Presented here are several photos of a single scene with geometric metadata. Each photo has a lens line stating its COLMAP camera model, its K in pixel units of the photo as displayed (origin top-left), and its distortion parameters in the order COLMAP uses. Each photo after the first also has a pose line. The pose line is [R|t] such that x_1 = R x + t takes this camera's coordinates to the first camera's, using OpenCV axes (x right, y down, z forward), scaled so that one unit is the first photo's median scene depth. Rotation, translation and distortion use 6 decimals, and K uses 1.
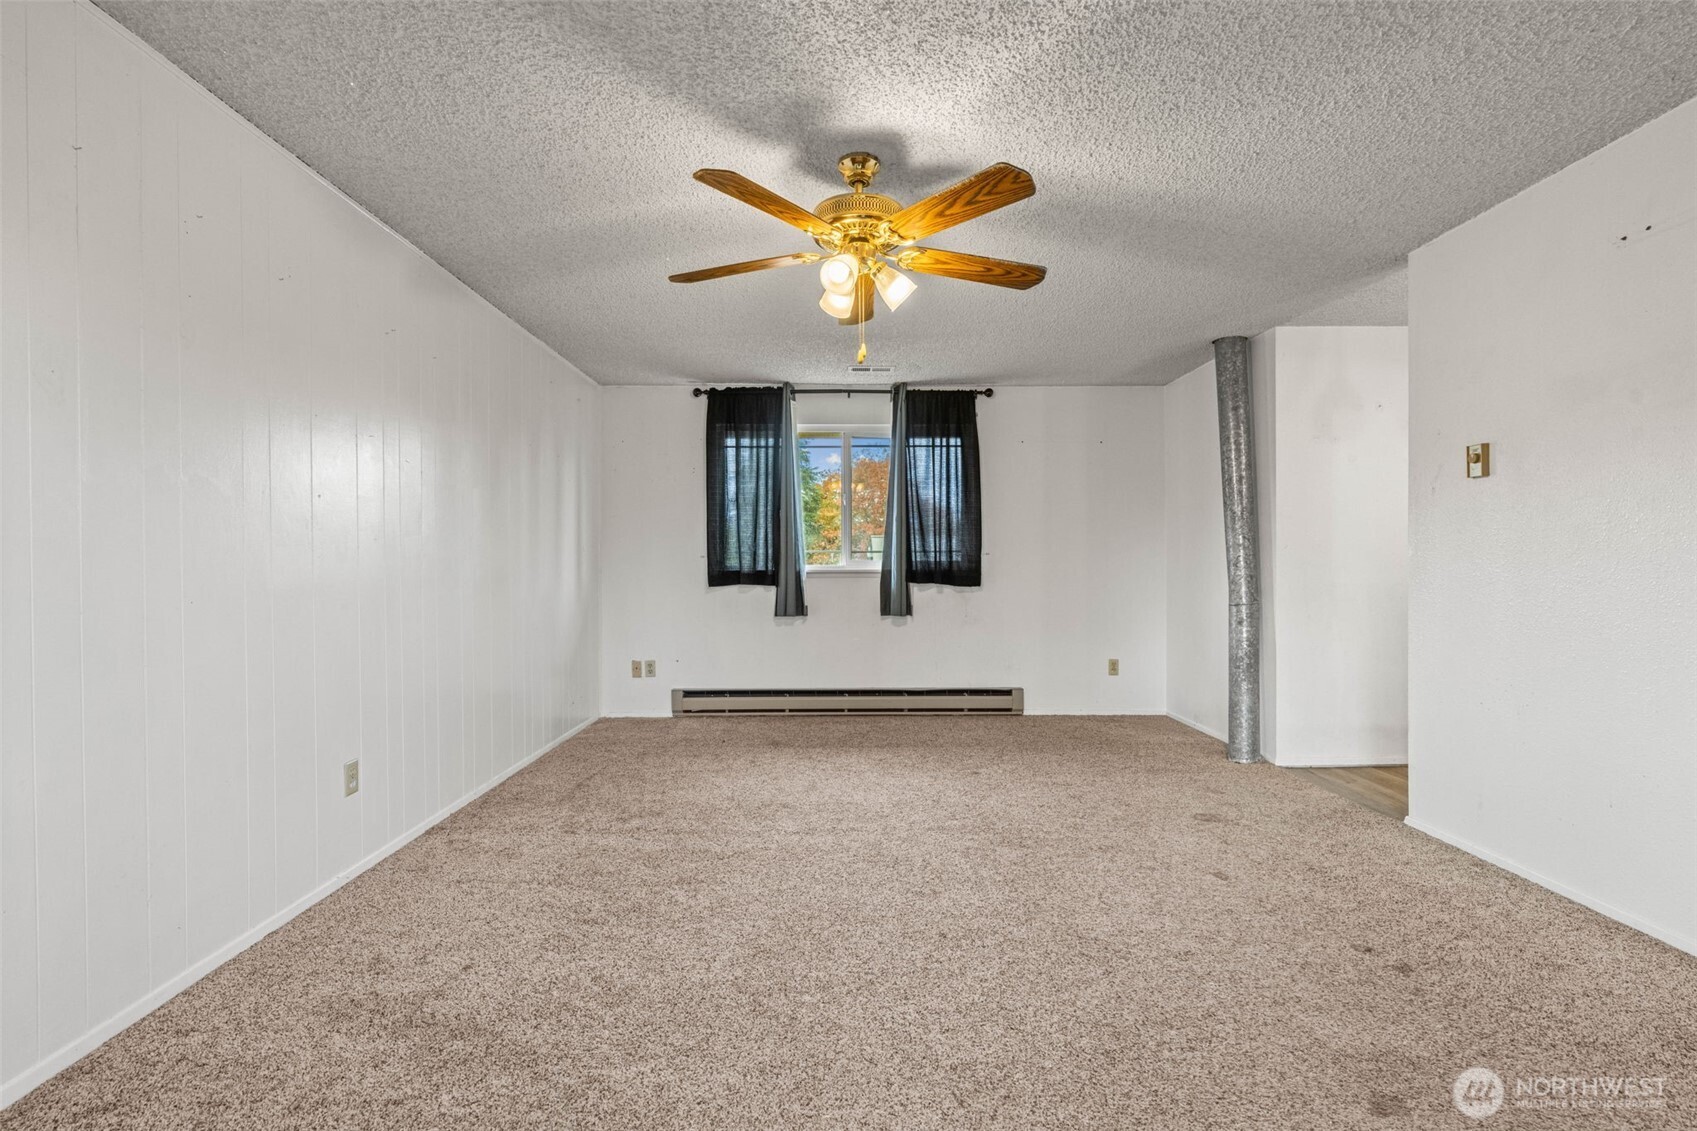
lens RADIAL K [[743.8, 0, 845.0], [0, 743.8, 564.7], [0, 0, 1]] dist [-0.001185, -0.000246]
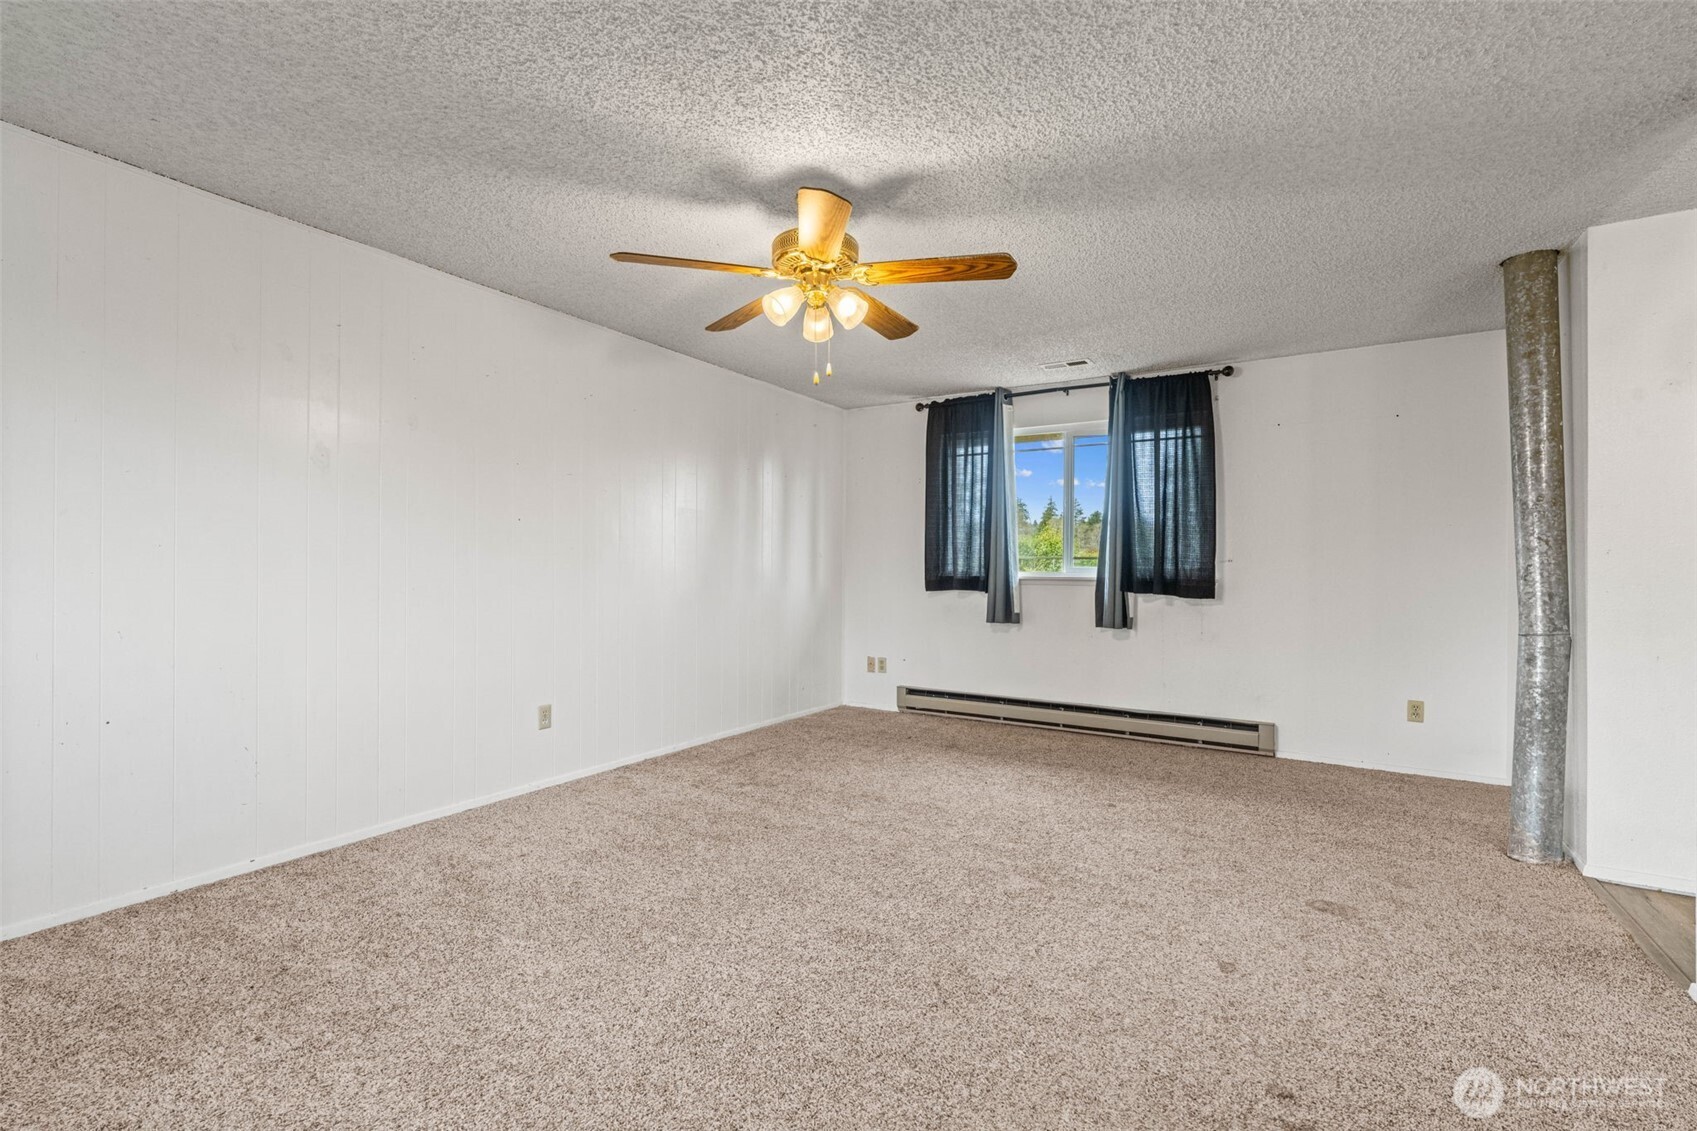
lens RADIAL K [[743.8, 0, 845.0], [0, 743.8, 564.7], [0, 0, 1]] dist [-0.001185, -0.000246]
pose [[0.845354, 0.006424, -0.534167, 0.281862], [-0.010441, 0.999935, -0.004499, -0.001685], [0.534104, 0.009380, 0.845367, 0.051526]]
